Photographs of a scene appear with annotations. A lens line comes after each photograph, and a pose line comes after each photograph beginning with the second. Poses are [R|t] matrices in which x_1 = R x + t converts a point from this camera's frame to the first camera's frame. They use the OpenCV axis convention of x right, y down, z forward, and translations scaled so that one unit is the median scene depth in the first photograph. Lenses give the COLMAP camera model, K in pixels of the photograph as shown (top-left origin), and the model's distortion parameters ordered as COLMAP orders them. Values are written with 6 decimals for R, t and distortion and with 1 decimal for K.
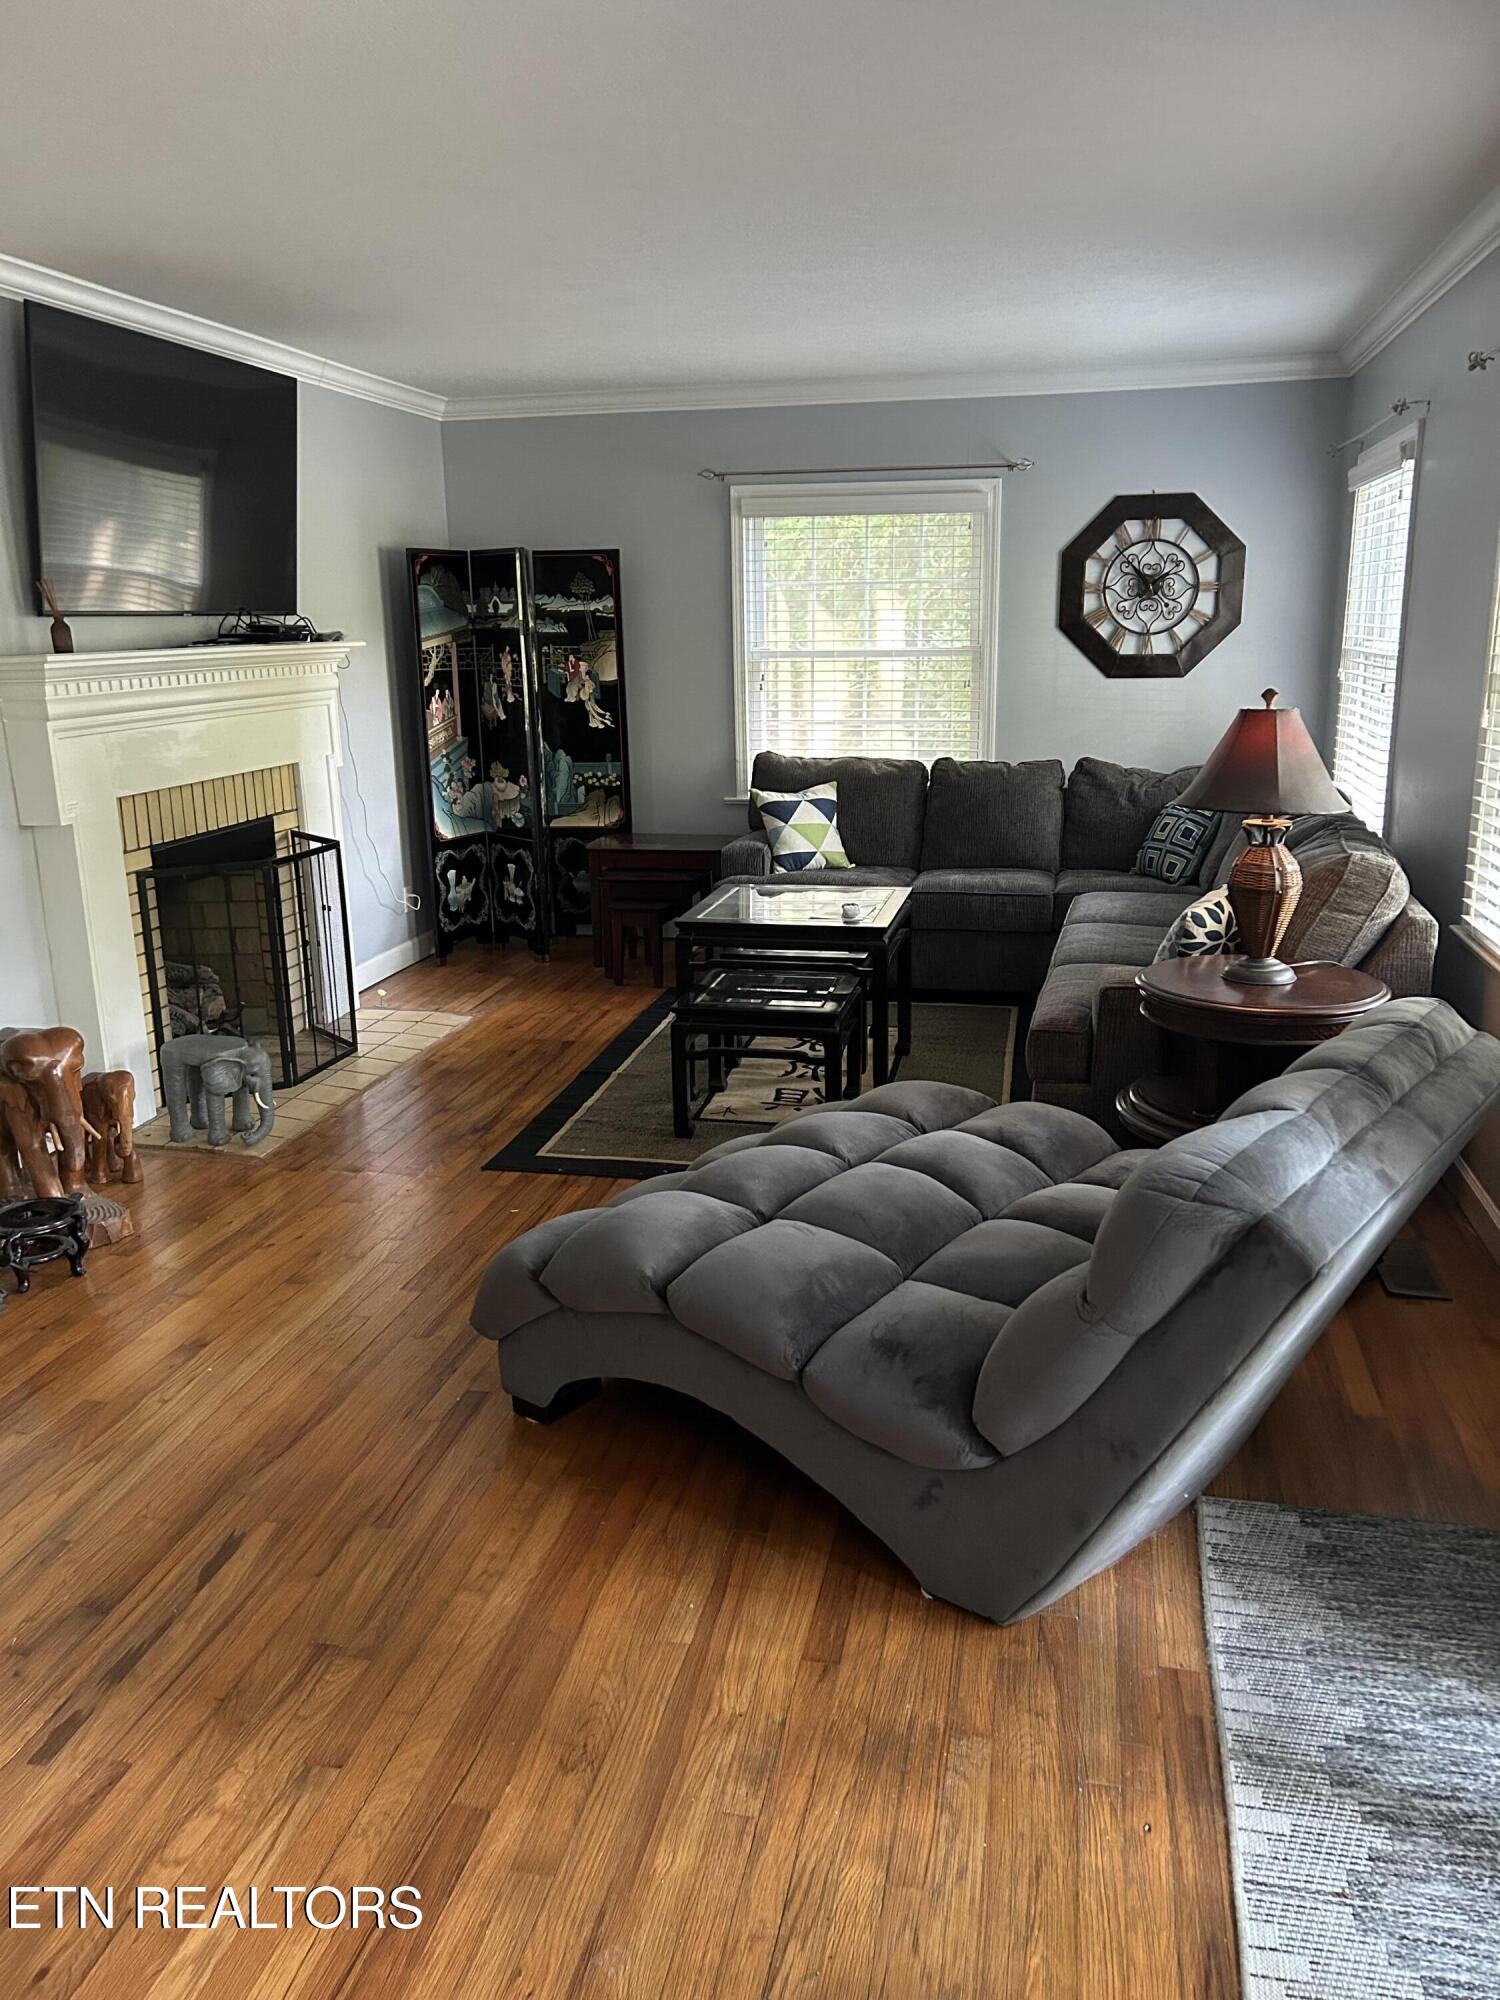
lens RADIAL K [[1508.8, 0, 759.4], [0, 1508.8, 996.6], [0, 0, 1]] dist [0.048210, -0.055713]
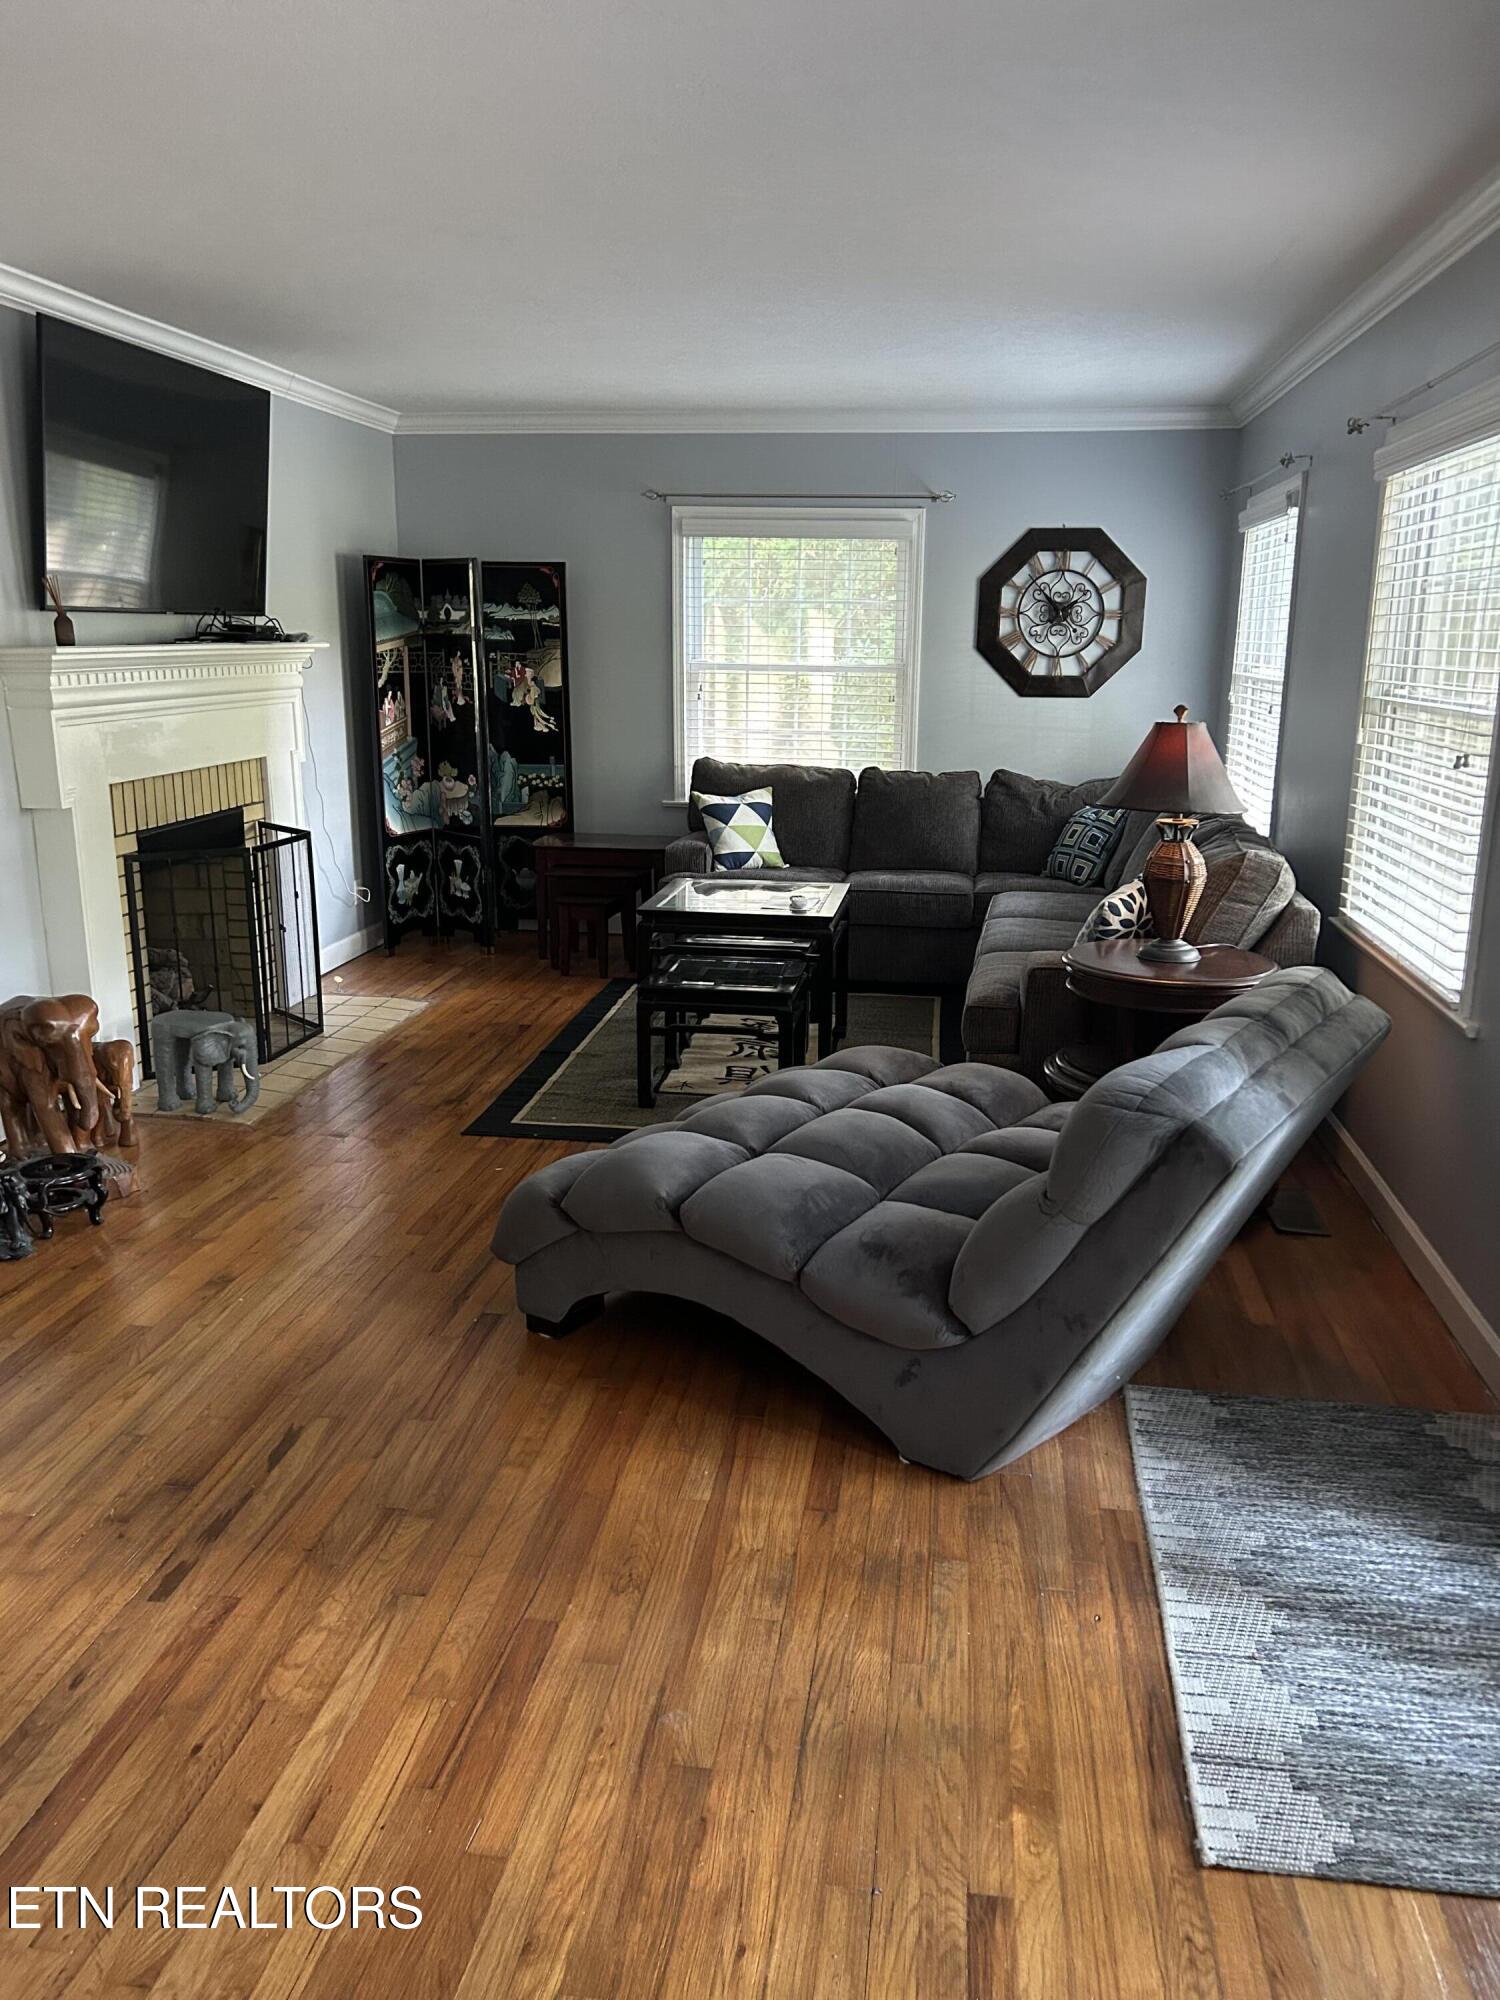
lens RADIAL K [[1508.8, 0, 775.1], [0, 1508.8, 1010.2], [0, 0, 1]] dist [0.048210, -0.055713]
pose [[0.996459, 0.006962, 0.083791, -0.049430], [-0.006806, 0.999975, -0.002150, 0.025199], [-0.083804, 0.001572, 0.996481, -0.090802]]
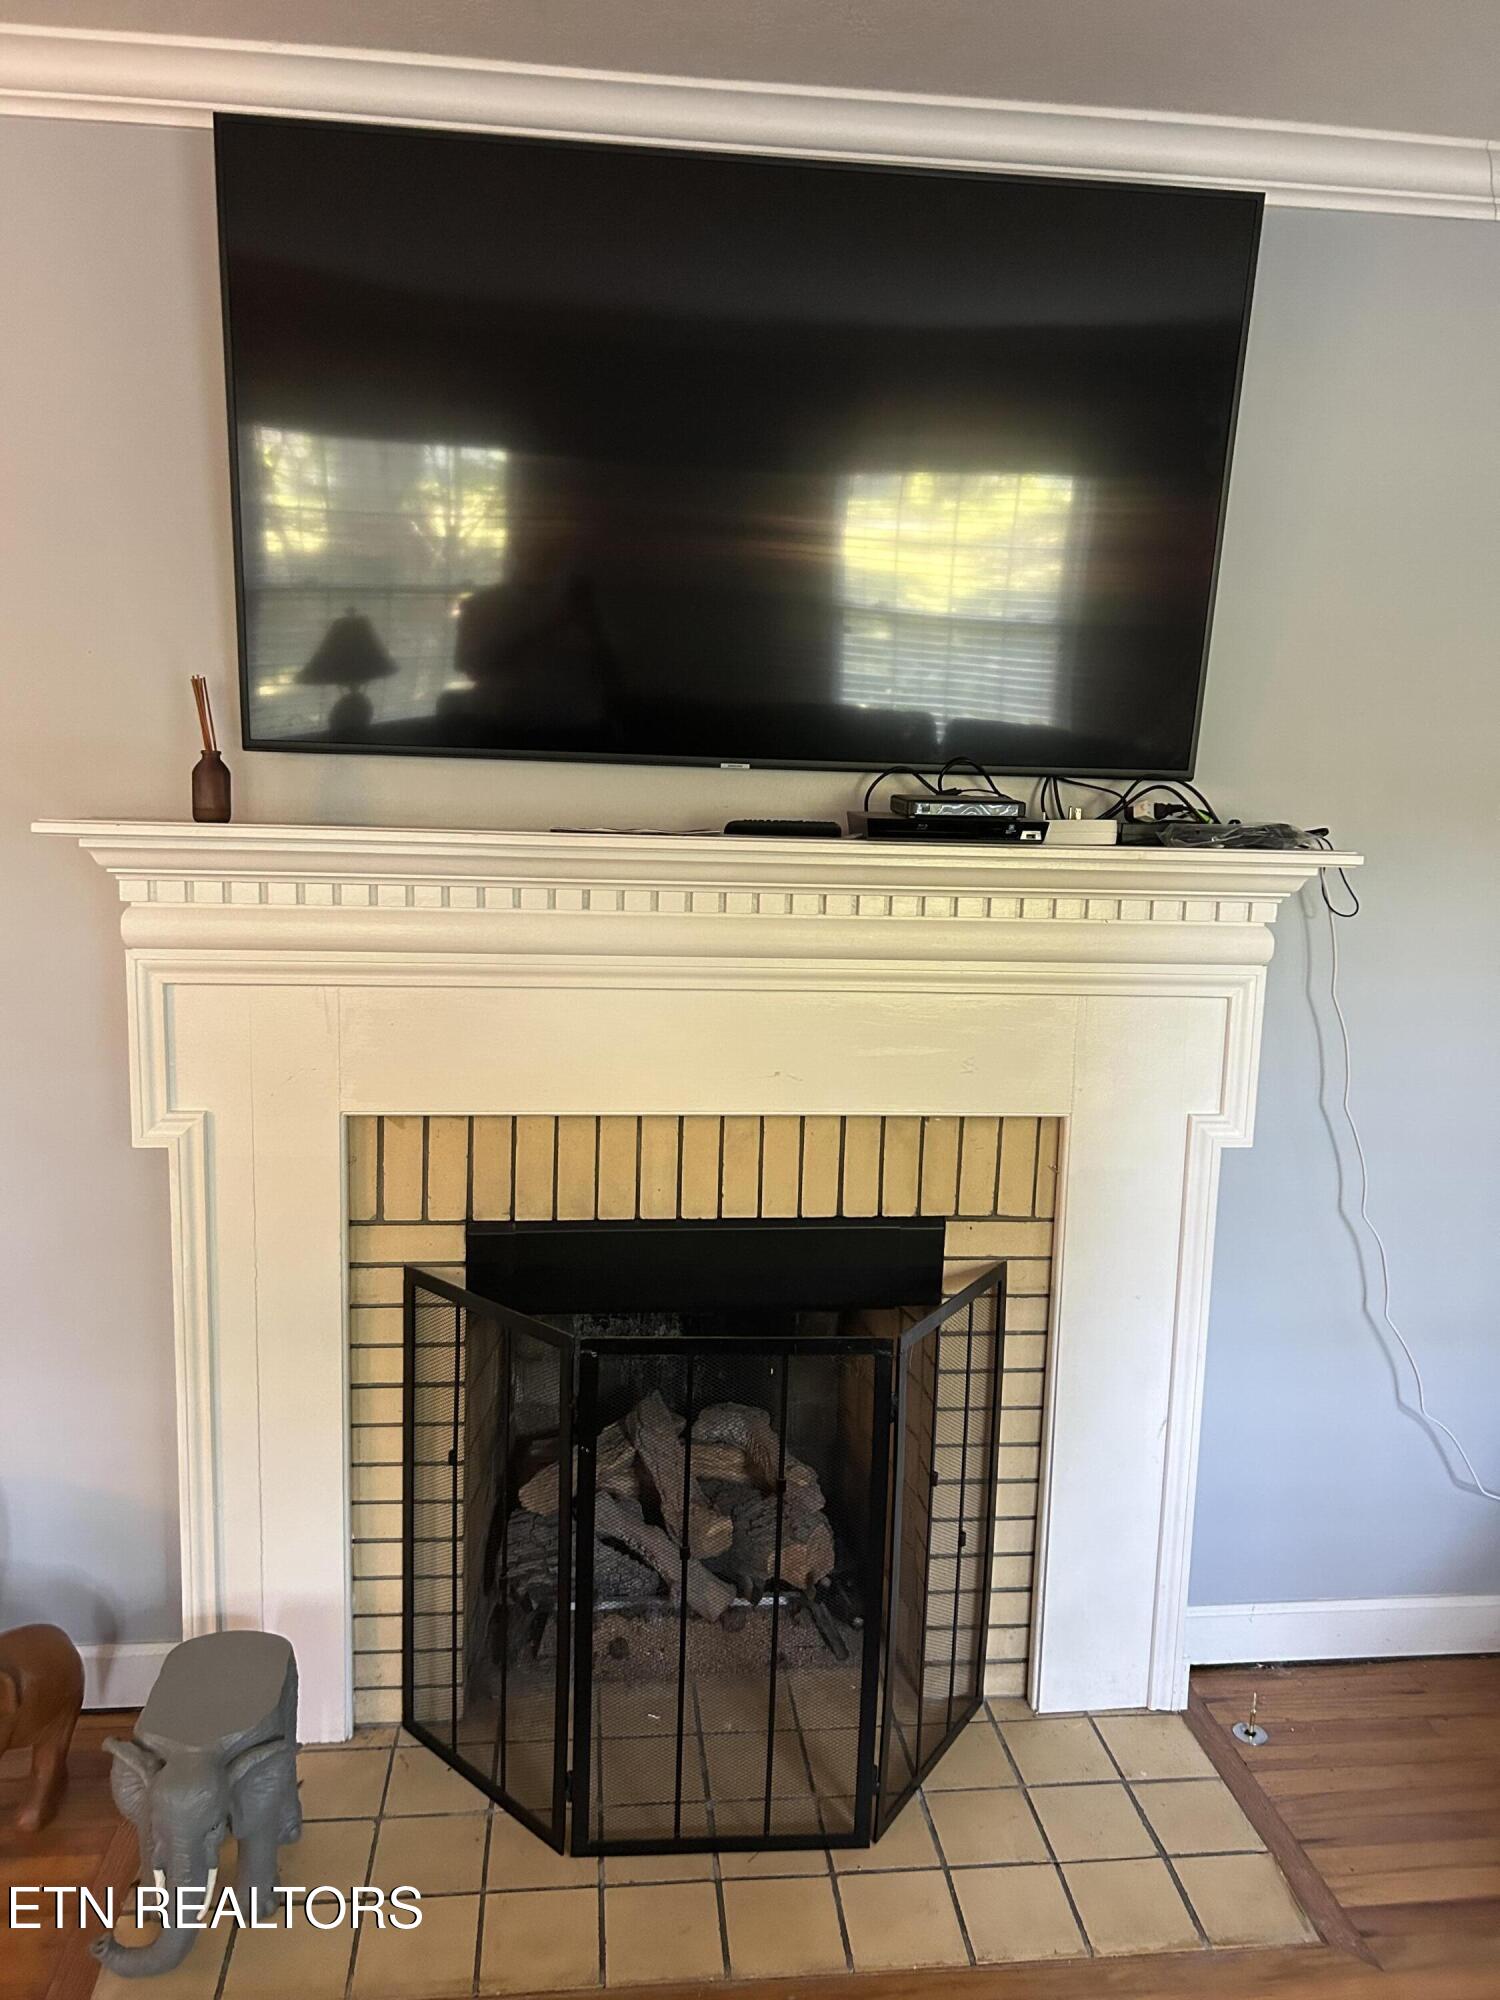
lens RADIAL K [[1508.8, 0, 749.5], [0, 1508.8, 1005.4], [0, 0, 1]] dist [0.048210, -0.055713]
pose [[0.313951, 0.174209, -0.933320, 0.070641], [-0.267712, 0.959378, 0.089019, -0.244216], [0.910915, 0.221913, 0.347835, 0.941183]]
